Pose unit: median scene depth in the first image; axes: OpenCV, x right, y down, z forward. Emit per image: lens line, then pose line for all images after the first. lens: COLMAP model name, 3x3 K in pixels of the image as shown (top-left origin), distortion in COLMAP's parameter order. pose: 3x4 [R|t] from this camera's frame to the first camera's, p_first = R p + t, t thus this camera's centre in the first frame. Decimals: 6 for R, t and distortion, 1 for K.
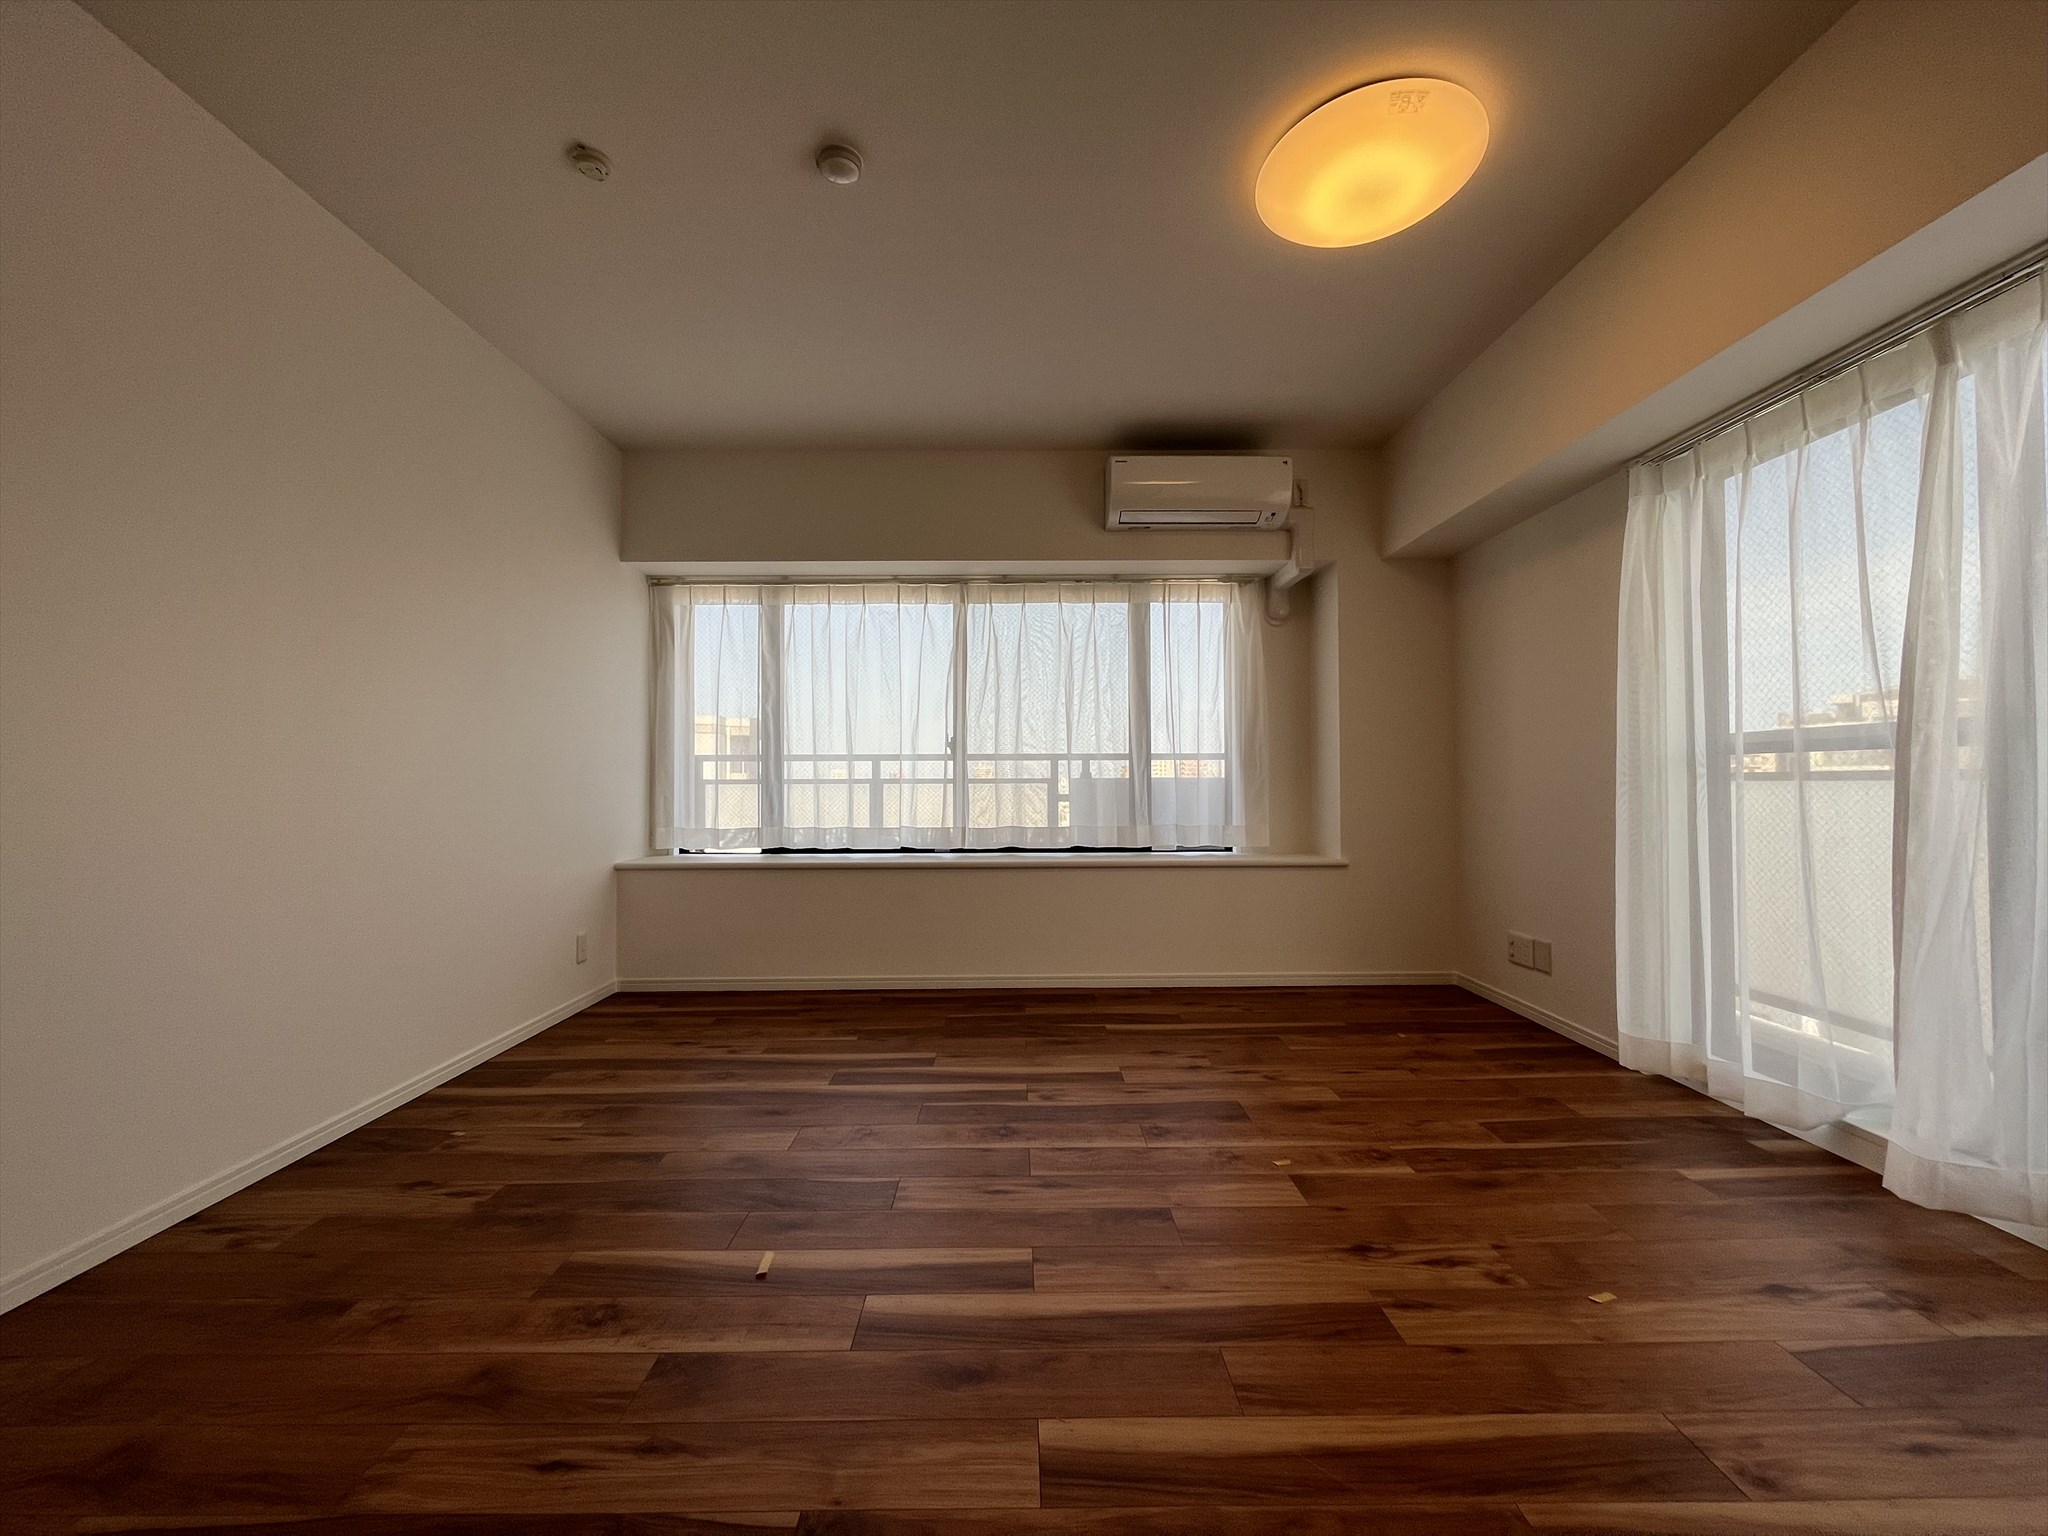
lens RADIAL K [[823.6, 0, 1018.9], [0, 823.6, 767.7], [0, 0, 1]] dist [-0.003654, 0.000109]
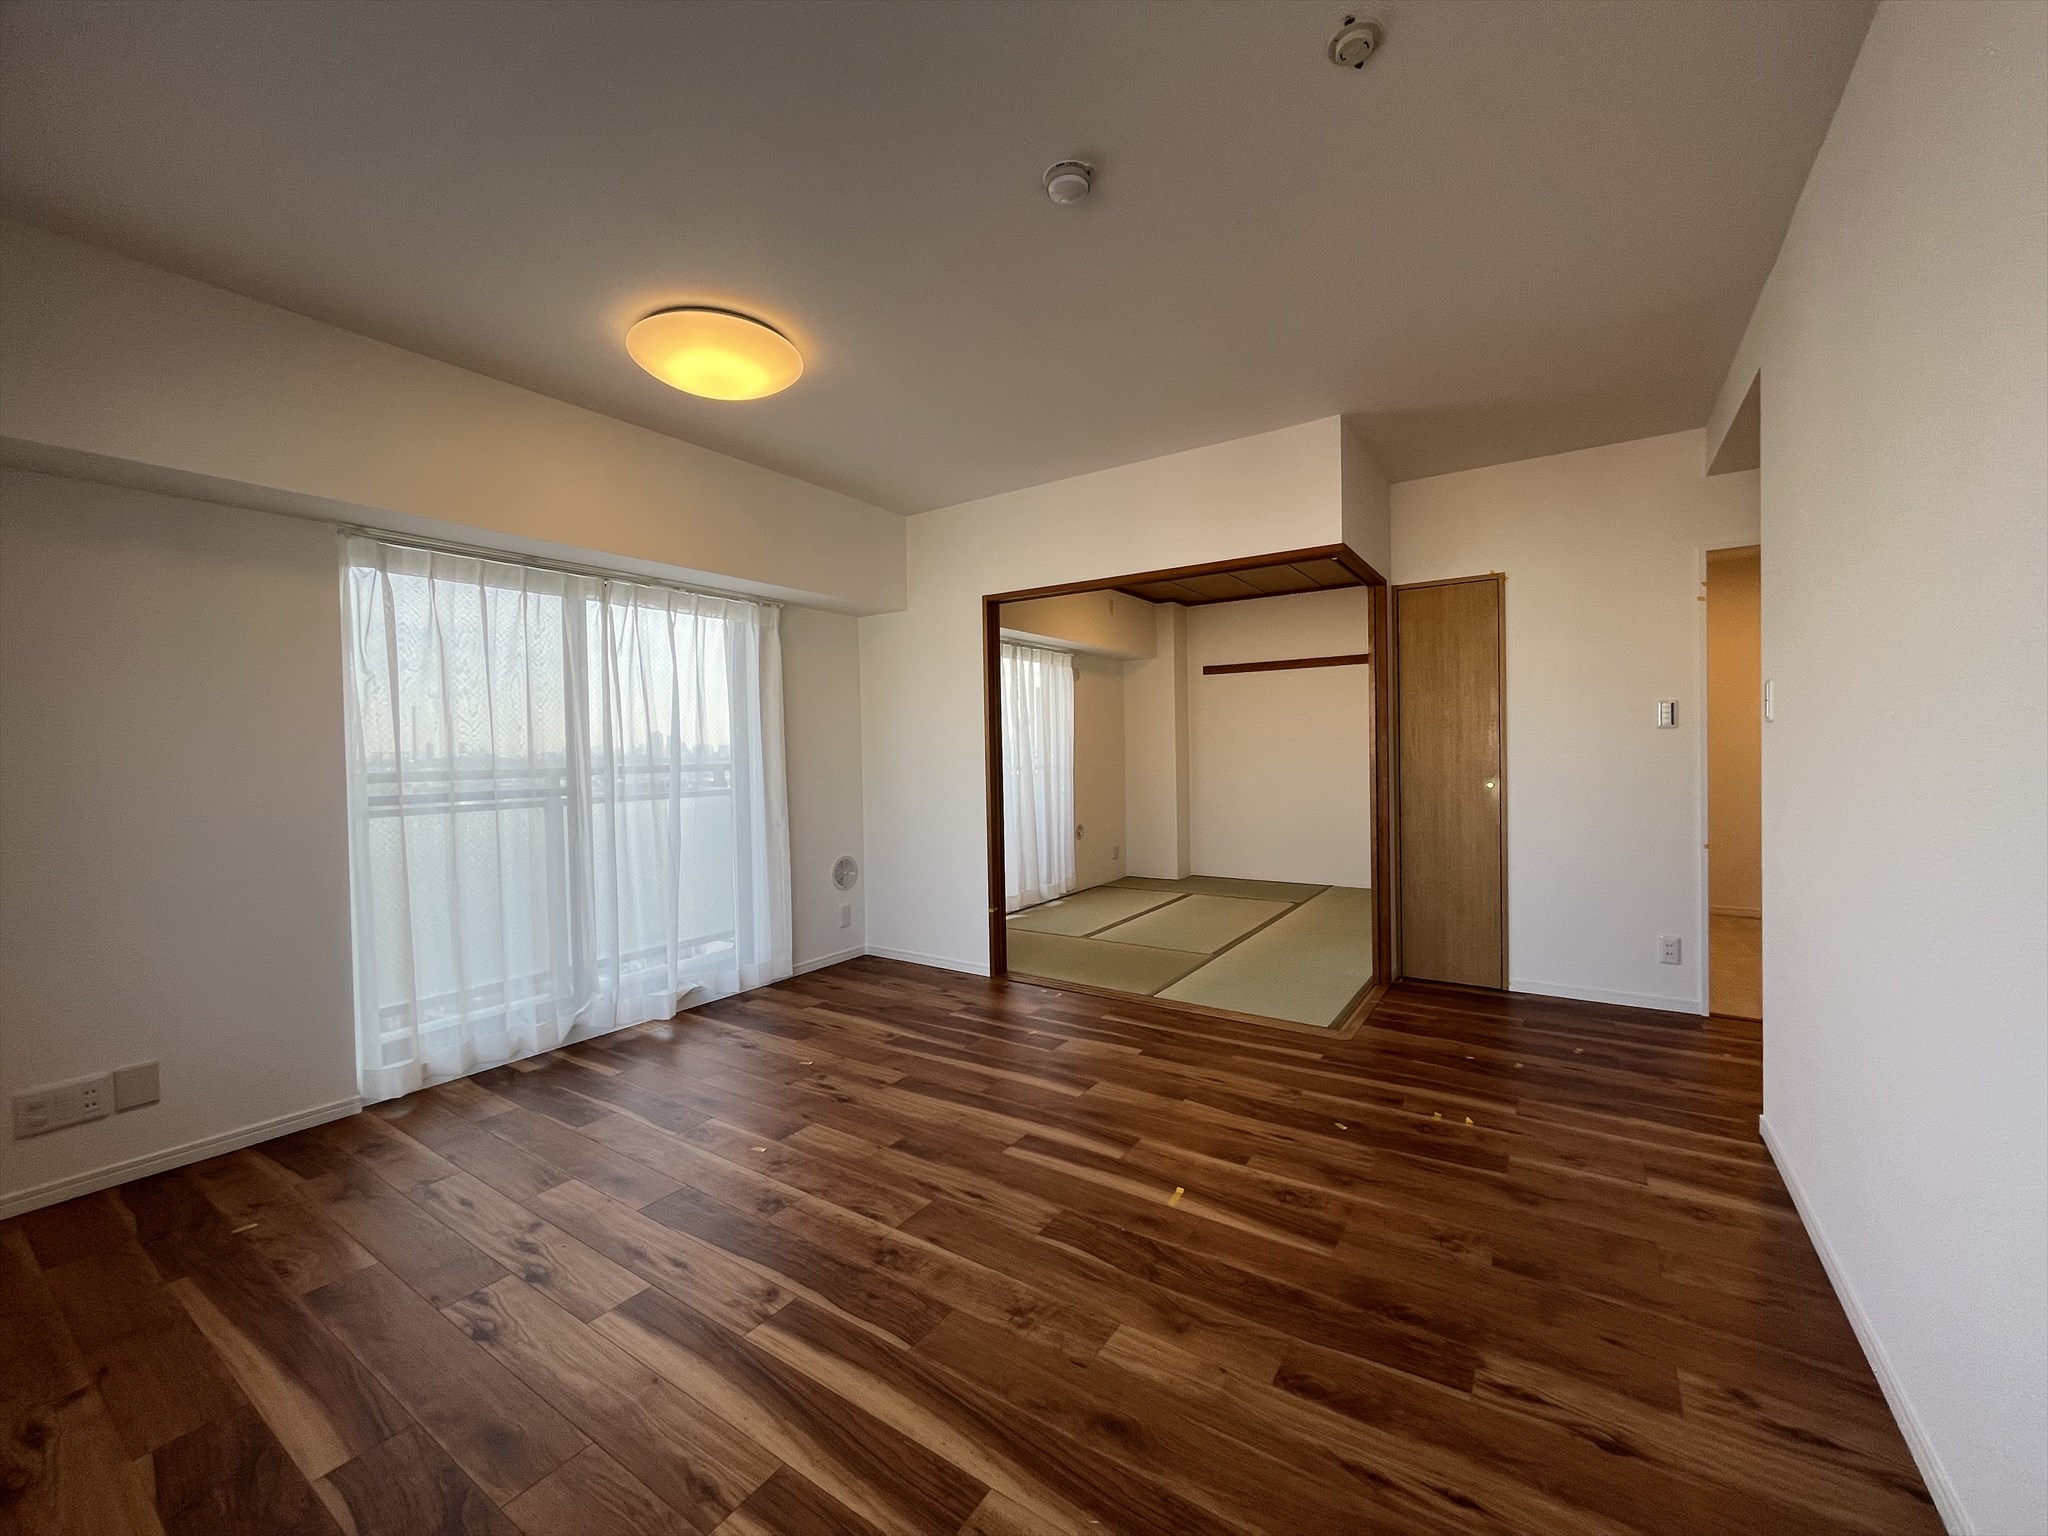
lens RADIAL K [[822.8, 0, 1017.5], [0, 822.8, 769.2], [0, 0, 1]] dist [-0.002188, -0.000176]
pose [[-0.825721, 0.007174, 0.564033, -0.551781], [0.013179, 0.999892, 0.006576, -0.066213], [-0.563925, 0.012863, -0.825726, 1.446892]]
